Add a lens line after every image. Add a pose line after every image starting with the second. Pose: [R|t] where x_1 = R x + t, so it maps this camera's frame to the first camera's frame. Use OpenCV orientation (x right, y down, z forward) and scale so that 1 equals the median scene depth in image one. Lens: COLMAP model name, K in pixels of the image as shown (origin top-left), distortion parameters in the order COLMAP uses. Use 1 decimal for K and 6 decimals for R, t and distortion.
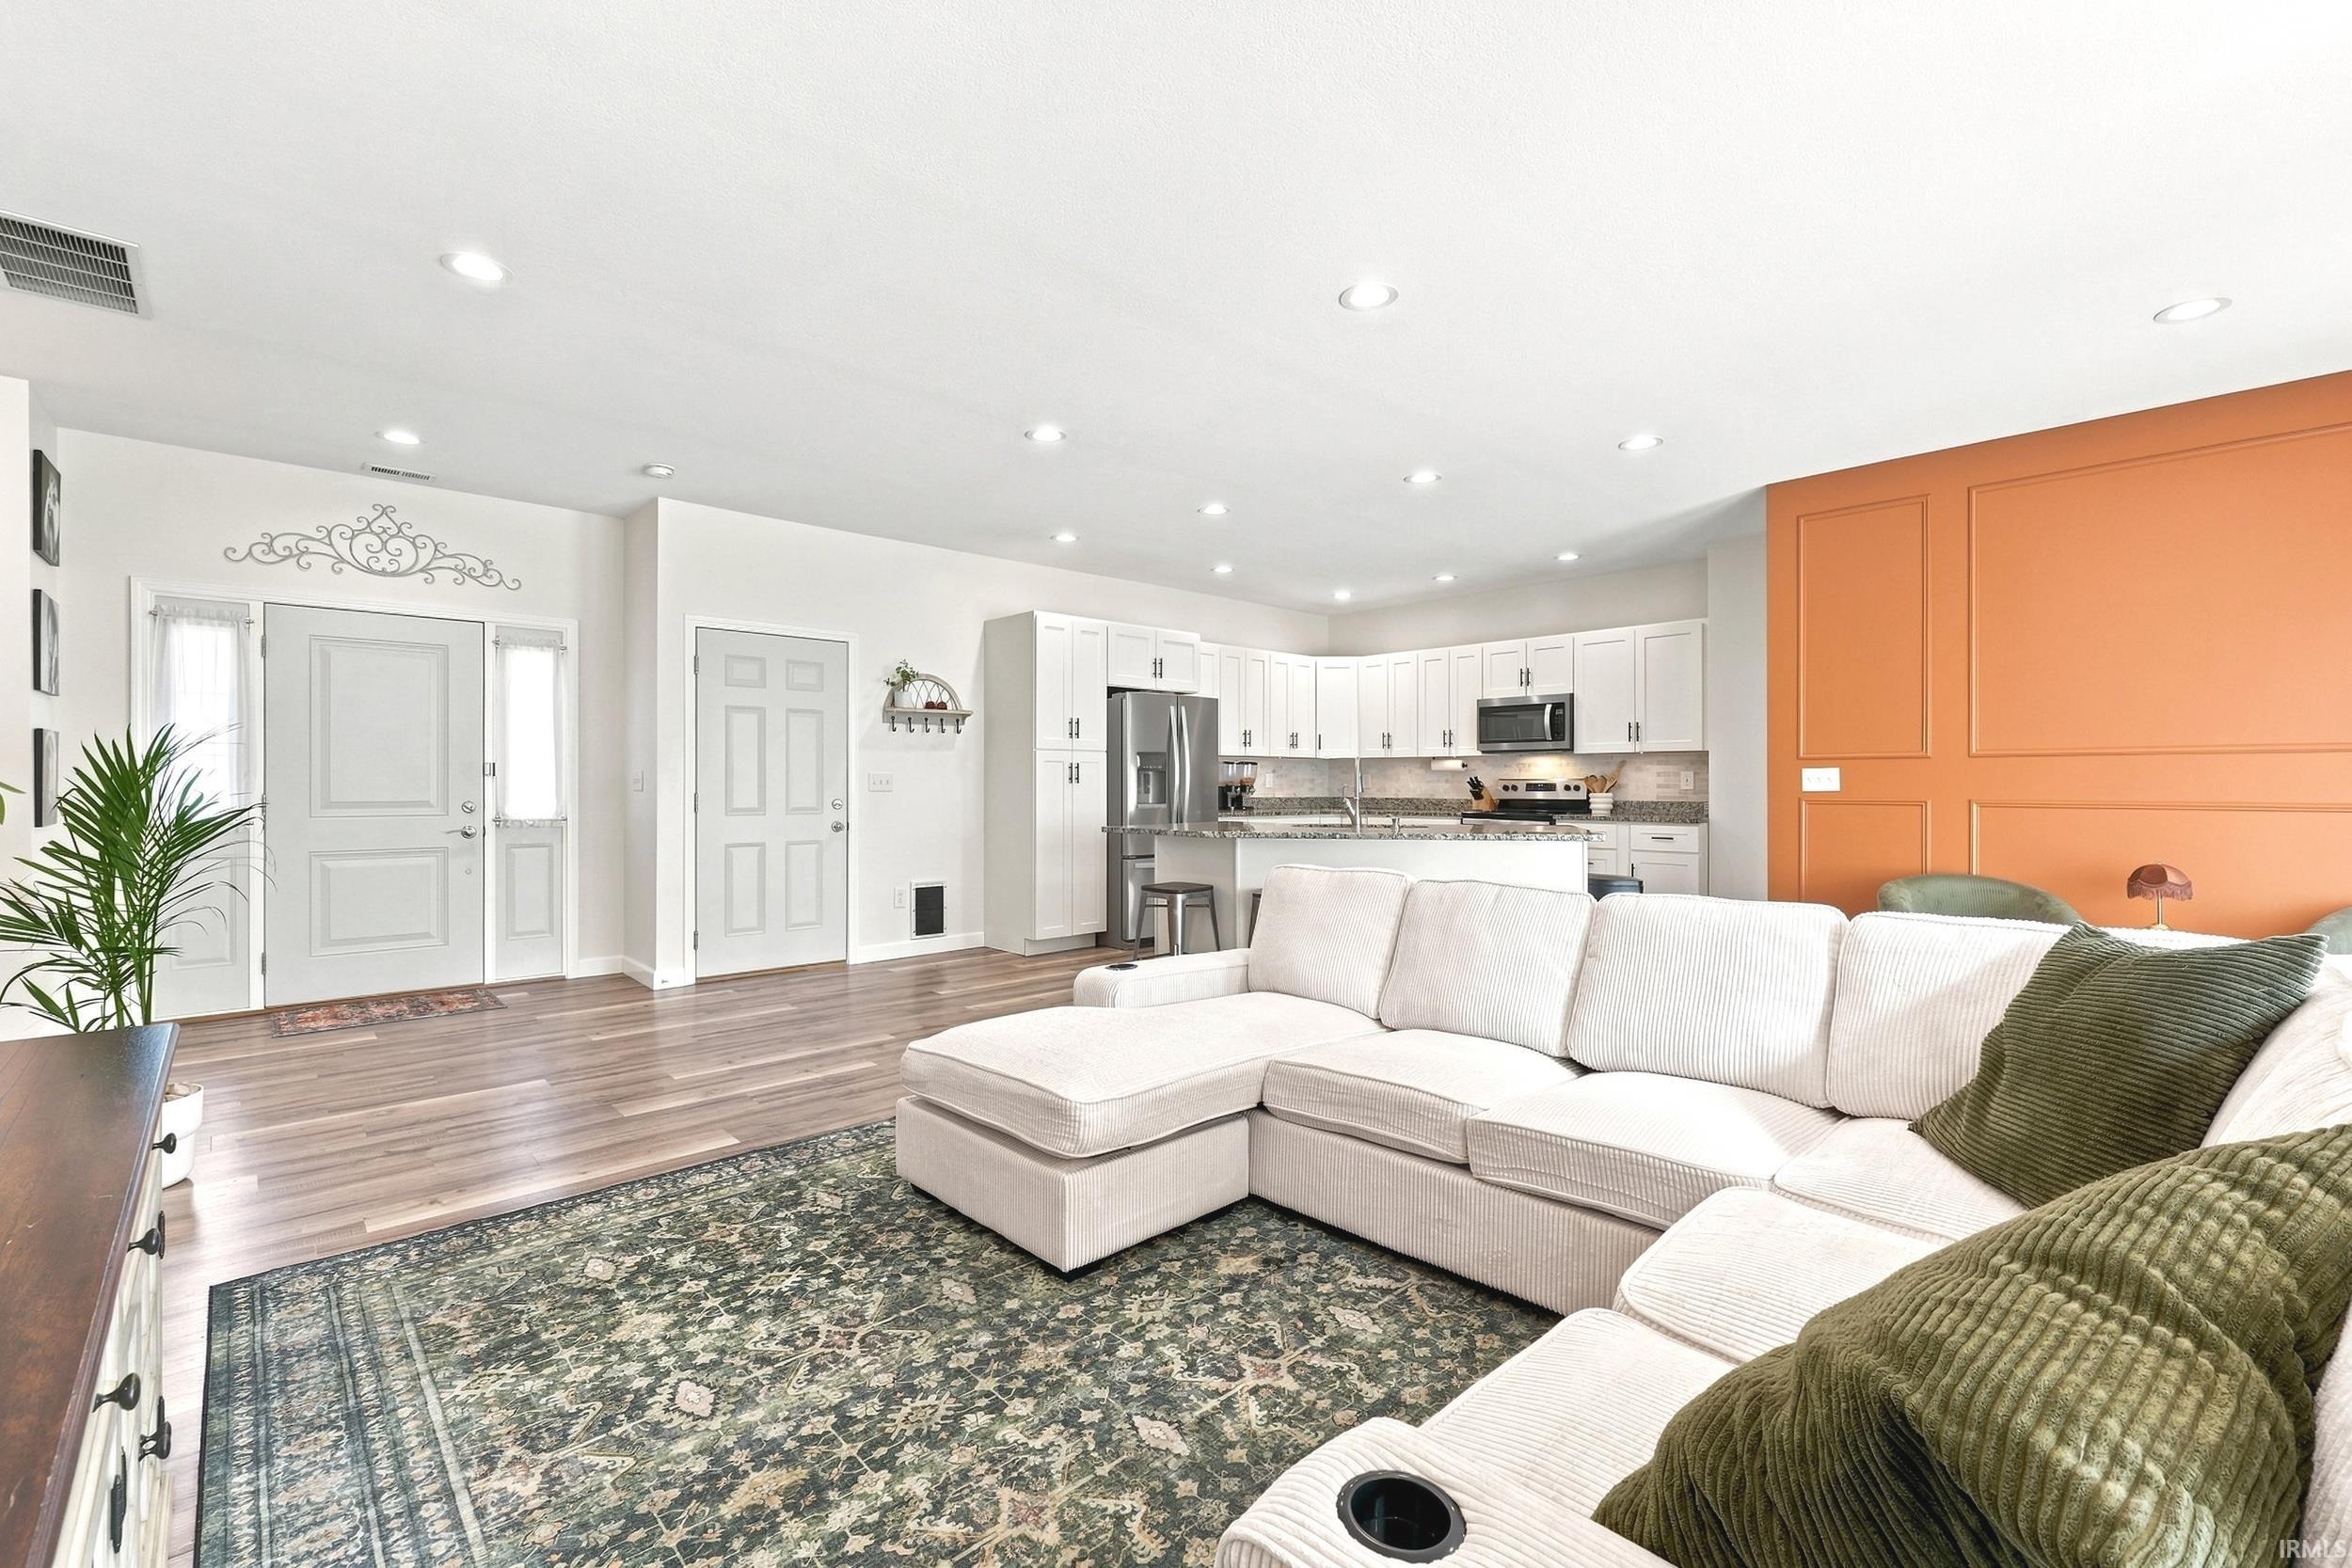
lens RADIAL K [[1004.2, 0, 1173.5], [0, 1004.2, 777.3], [0, 0, 1]] dist [-0.000586, 0.000011]
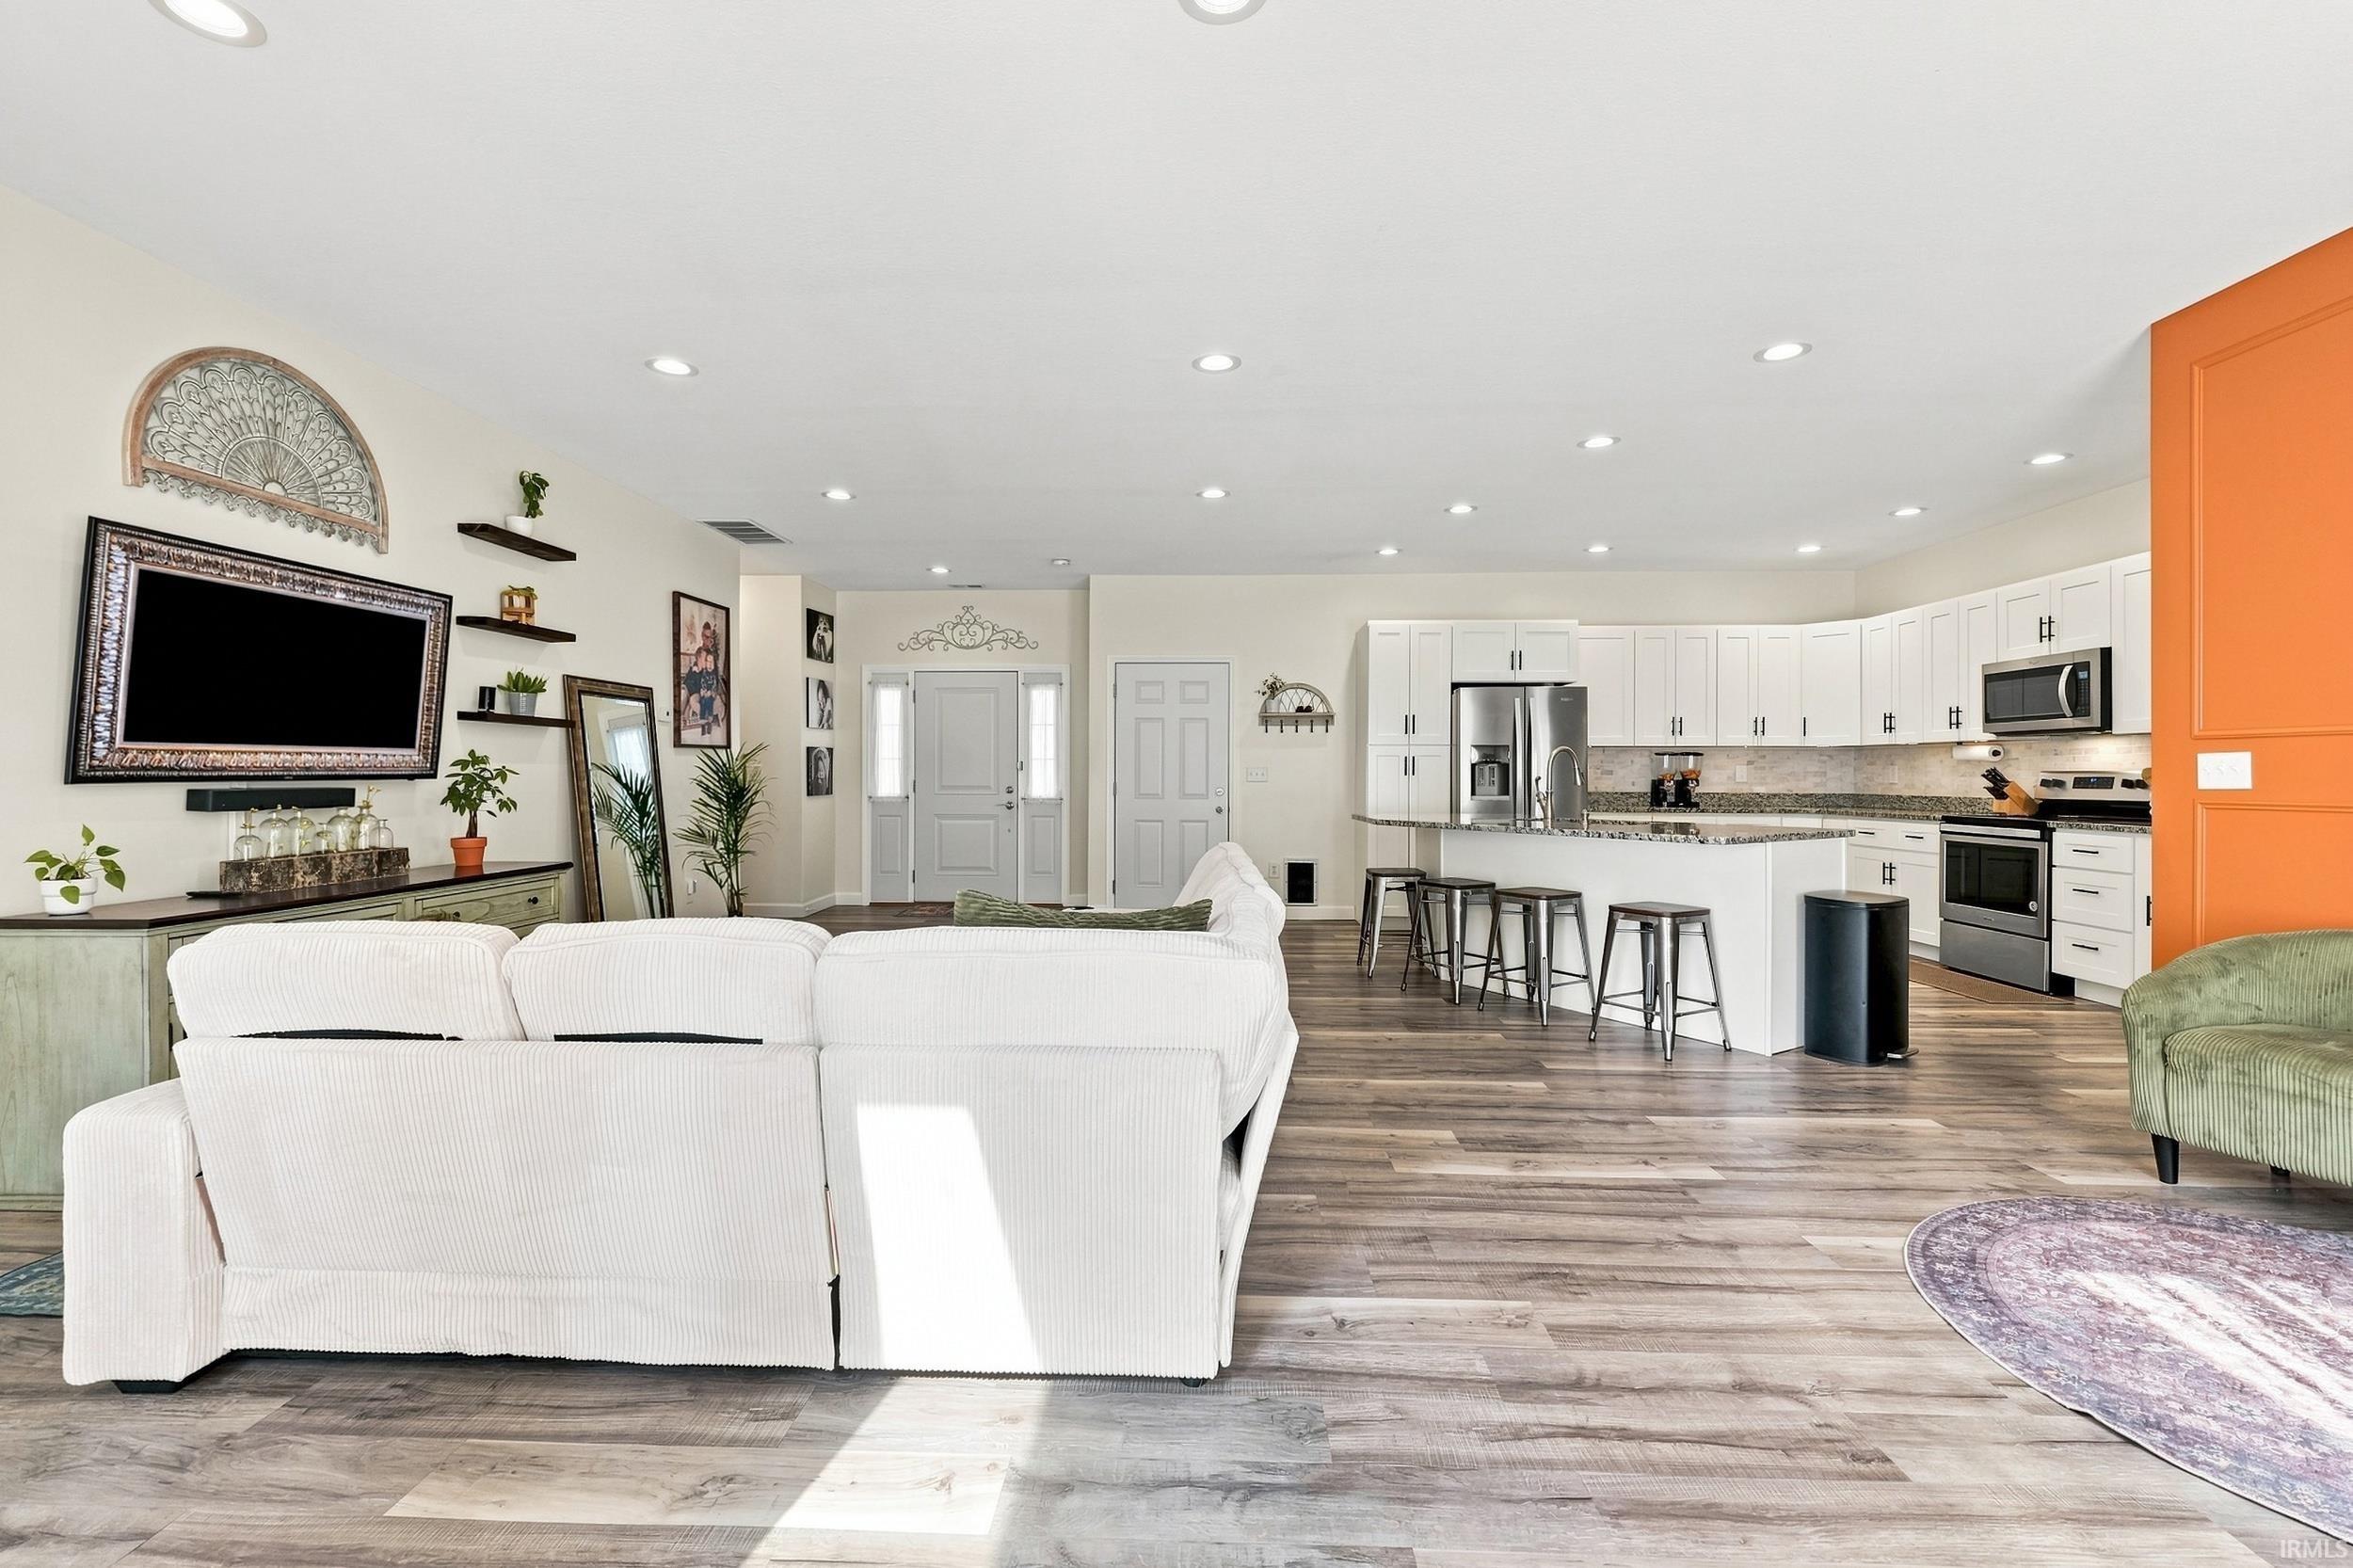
lens RADIAL K [[991.7, 0, 1174.5], [0, 991.7, 771.5], [0, 0, 1]] dist [0.002880, -0.000413]
pose [[0.706036, -0.001049, -0.708175, 0.615368], [0.000975, 0.999999, -0.000509, 0.002782], [0.708175, -0.000331, 0.706036, 0.086818]]
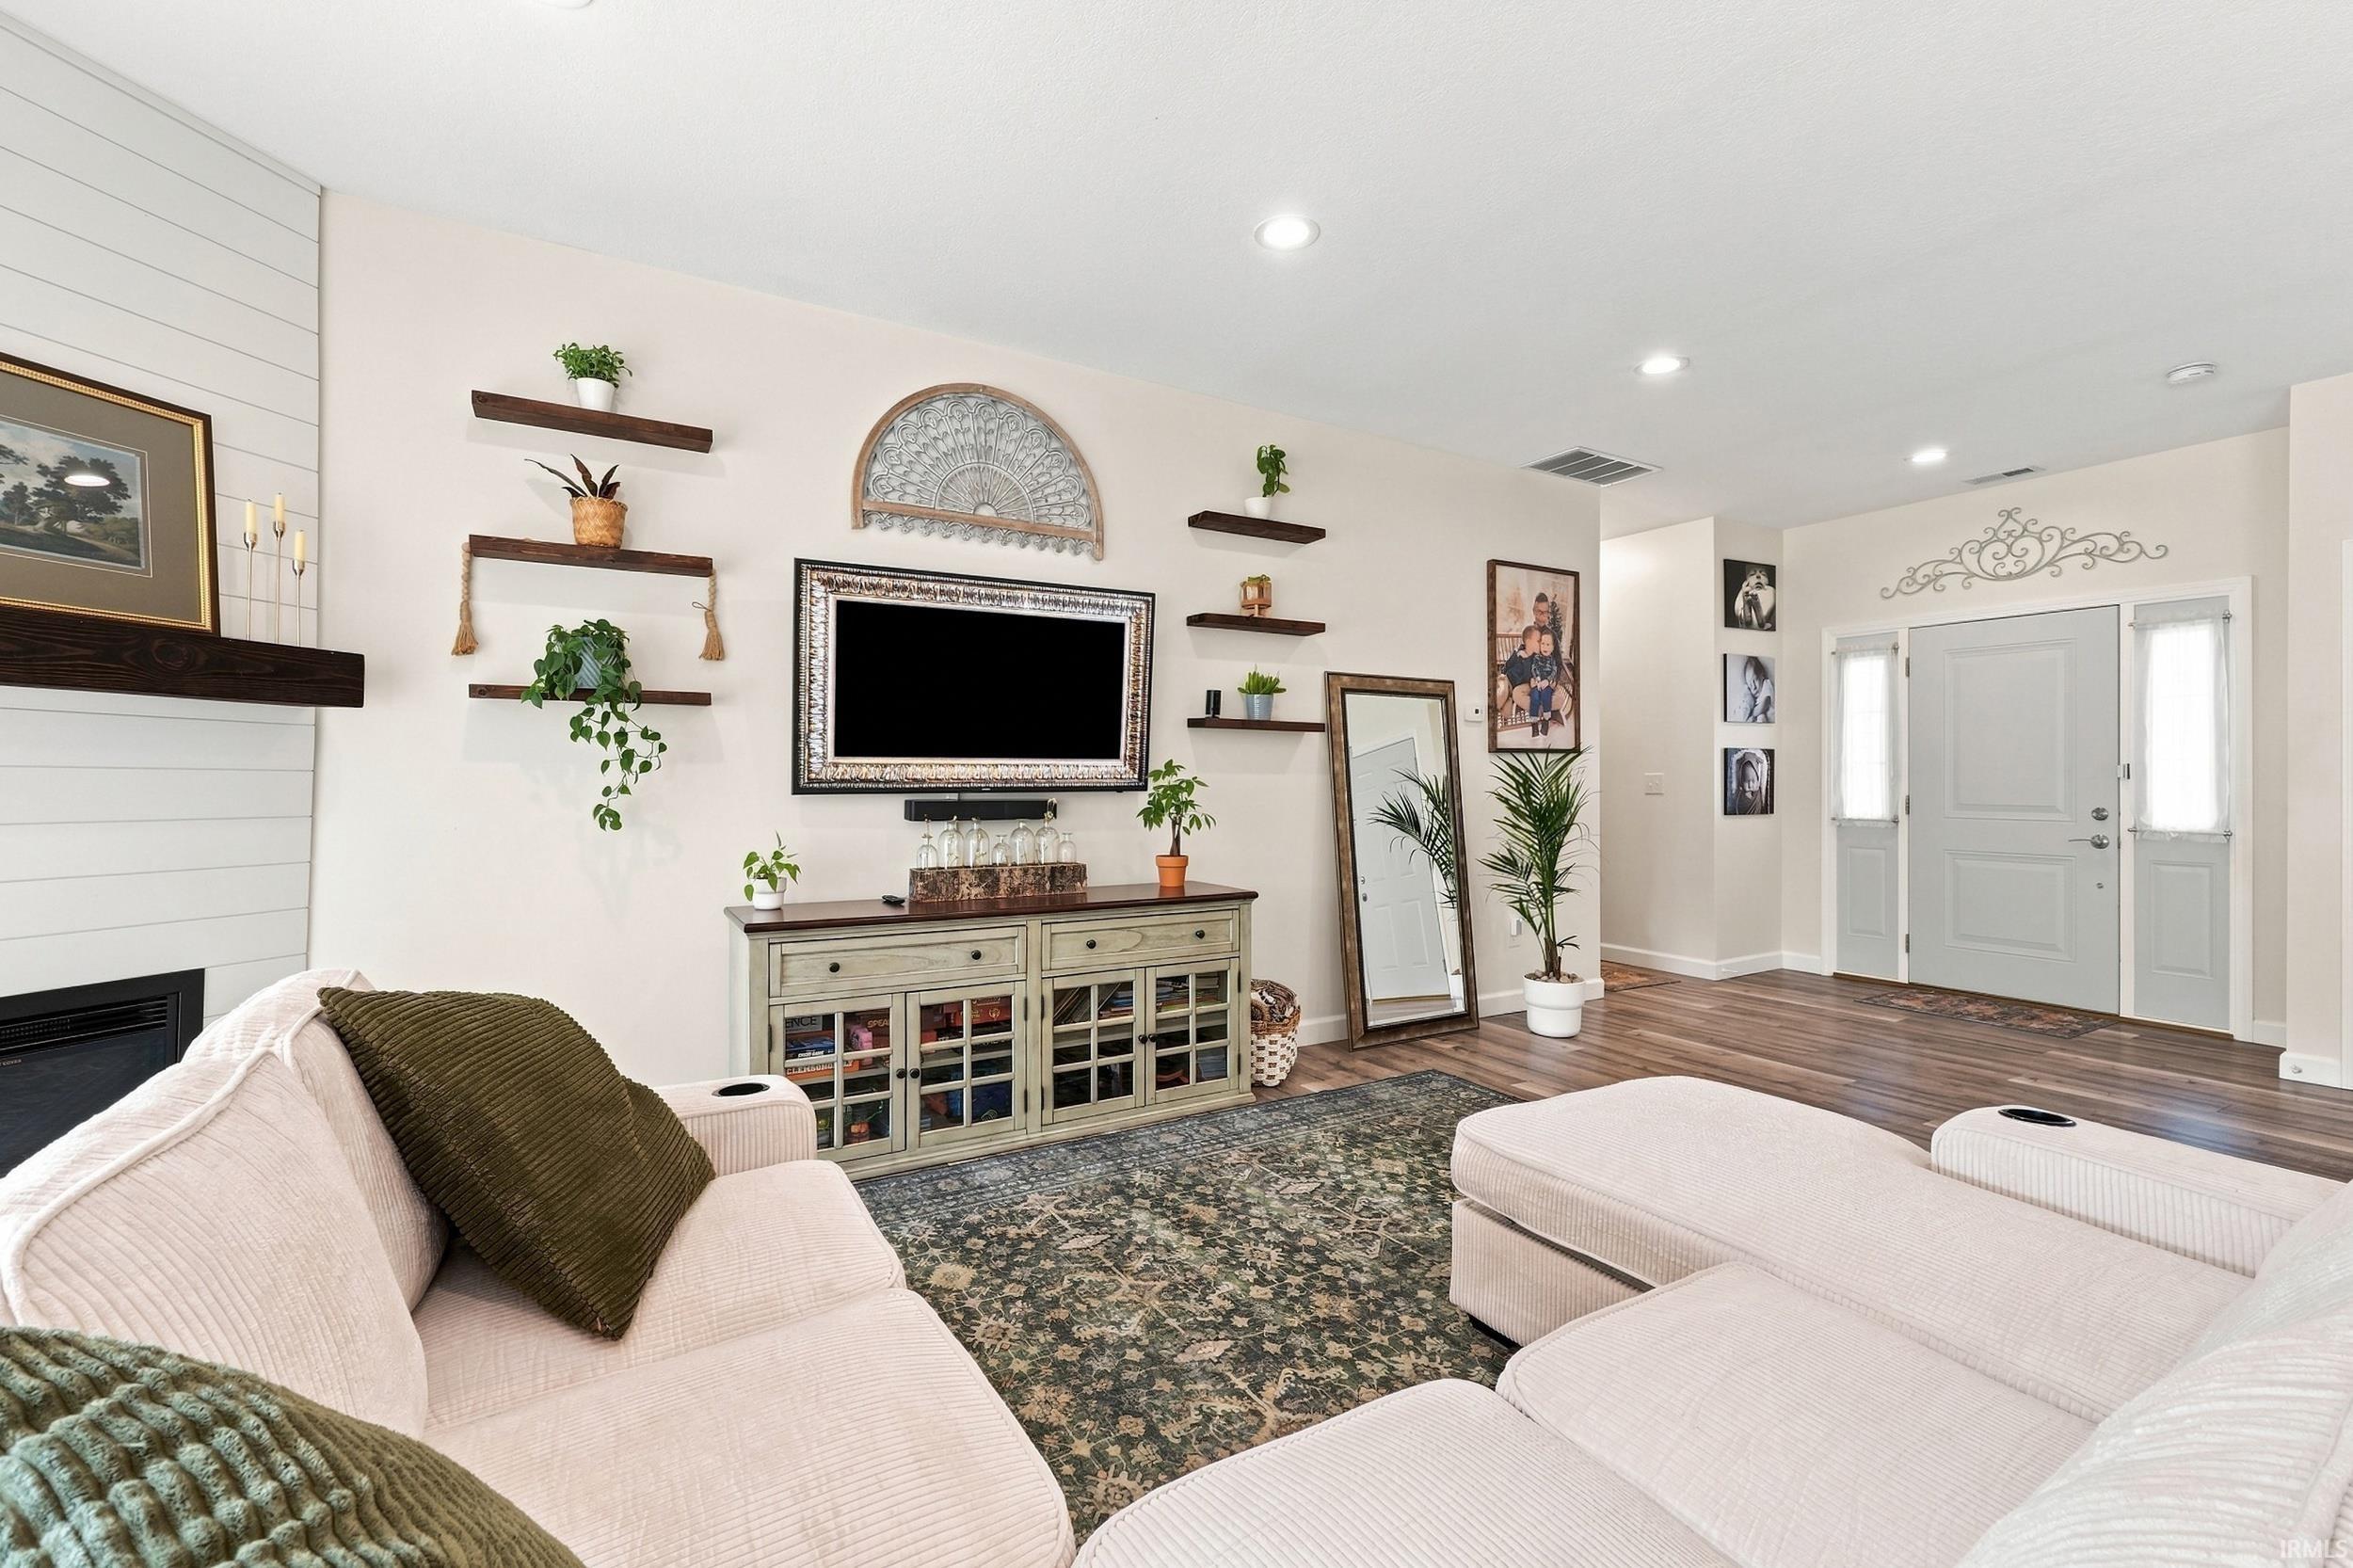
lens RADIAL K [[1004.7, 0, 1174.0], [0, 1004.7, 777.3], [0, 0, 1]] dist [-0.000586, 0.000011]
pose [[-0.217814, -0.003982, -0.975982, 0.374138], [0.000029, 0.999992, -0.004087, 0.000605], [0.975990, -0.000919, -0.217812, 0.406217]]
